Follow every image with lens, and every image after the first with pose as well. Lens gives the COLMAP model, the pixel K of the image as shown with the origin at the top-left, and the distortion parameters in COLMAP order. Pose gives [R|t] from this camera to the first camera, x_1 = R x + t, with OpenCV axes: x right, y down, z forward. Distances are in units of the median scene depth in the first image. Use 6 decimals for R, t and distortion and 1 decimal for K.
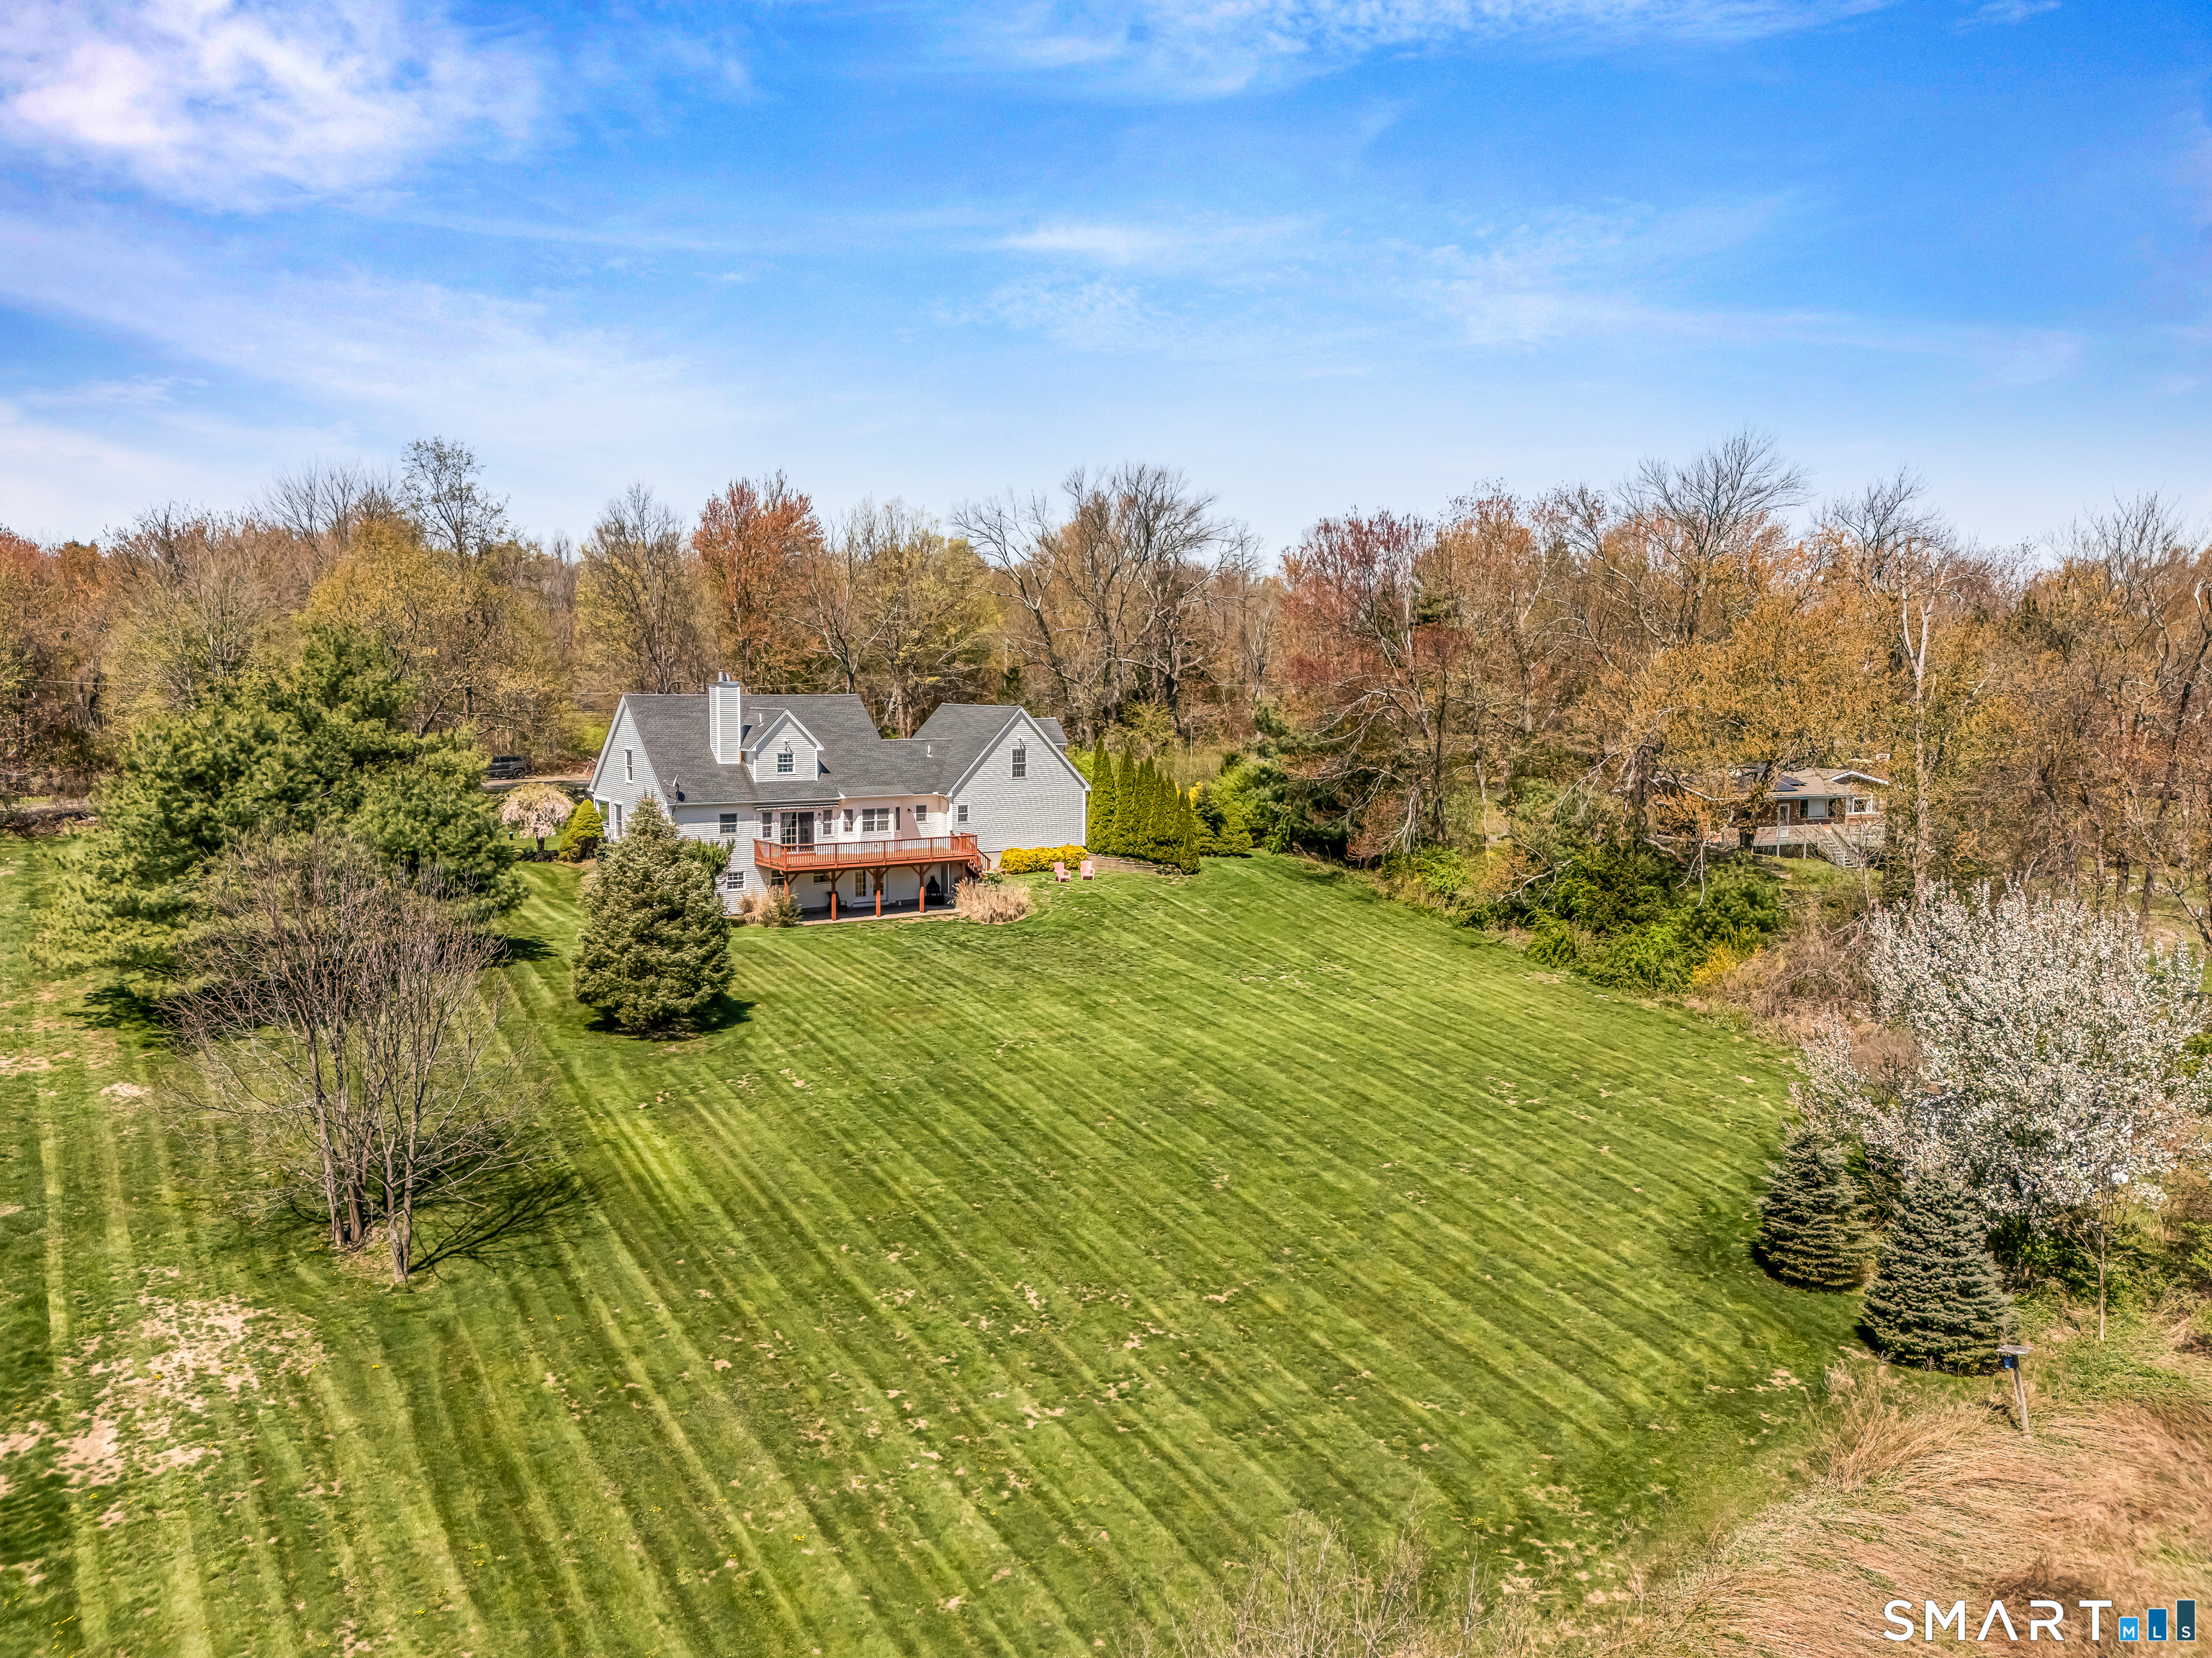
lens RADIAL K [[1633.0, 0, 1125.4], [0, 1633.0, 837.9], [0, 0, 1]] dist [0.061916, -0.047906]
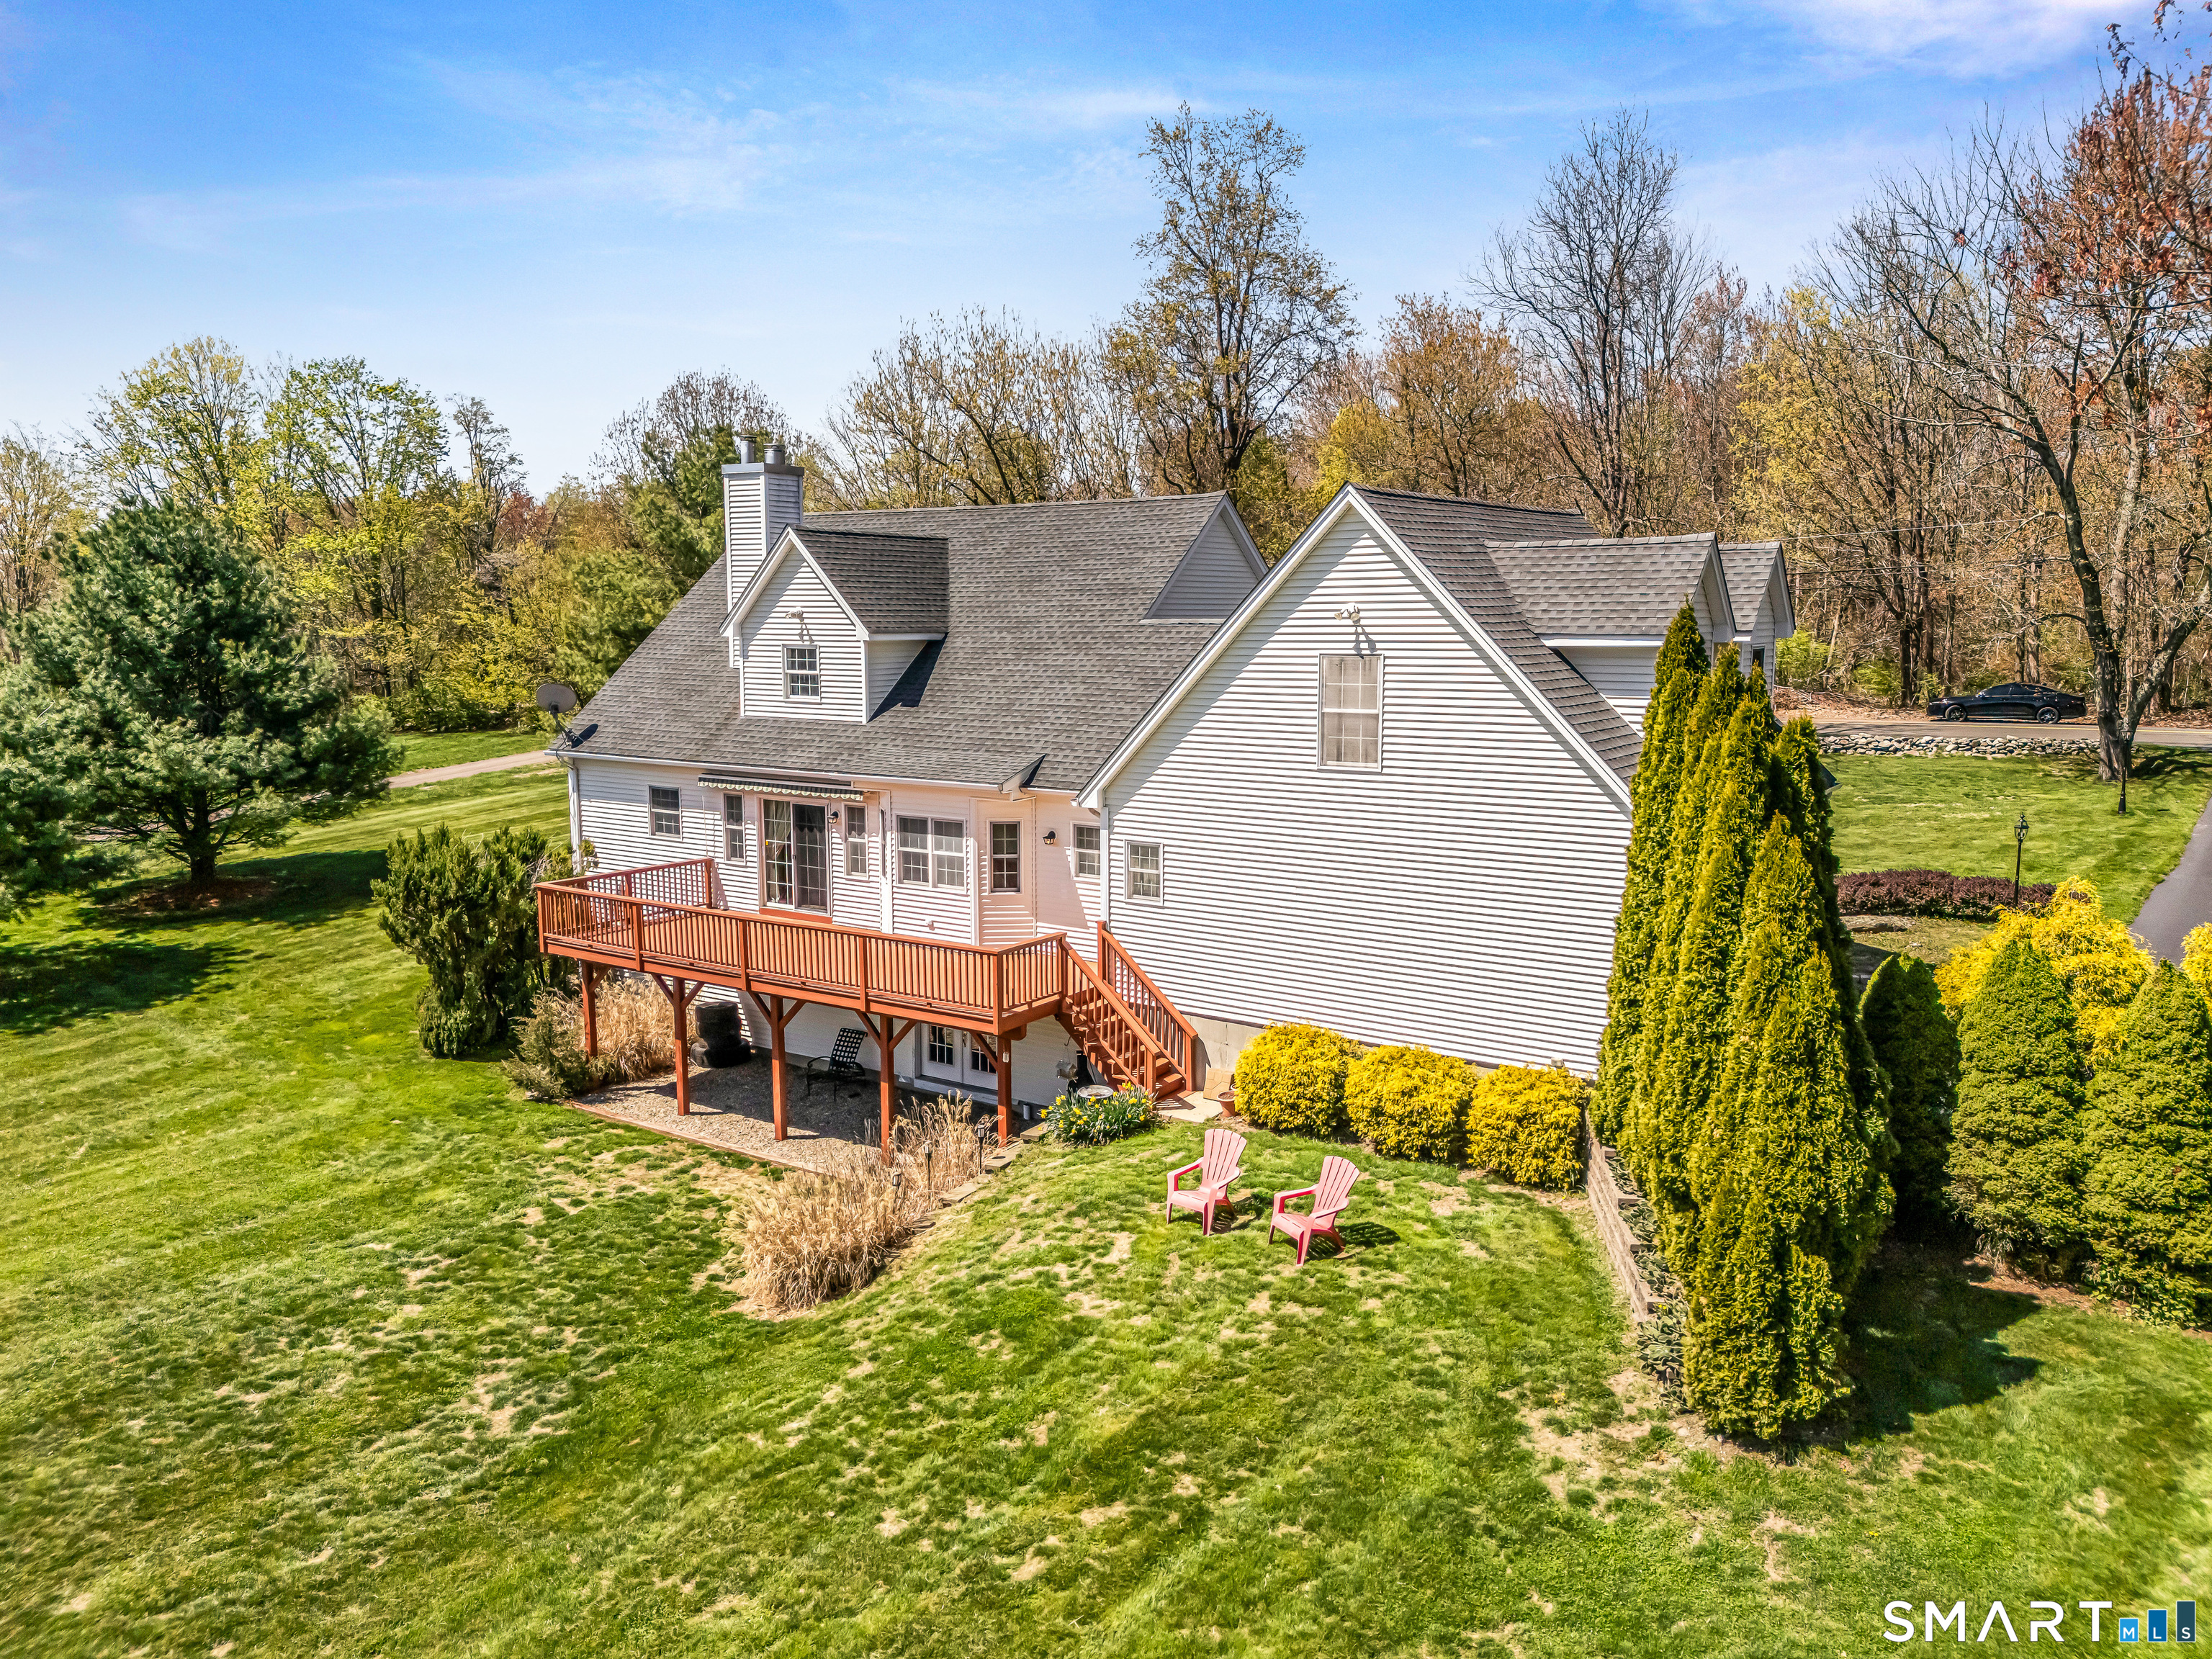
lens RADIAL K [[1633.1, 0, 1112.0], [0, 1633.1, 831.3], [0, 0, 1]] dist [0.061916, -0.047906]
pose [[0.358219, 0.119988, -0.925895, 0.175912], [-0.087219, 0.991671, 0.094768, -0.051227], [0.929555, 0.046808, 0.365701, 0.928086]]
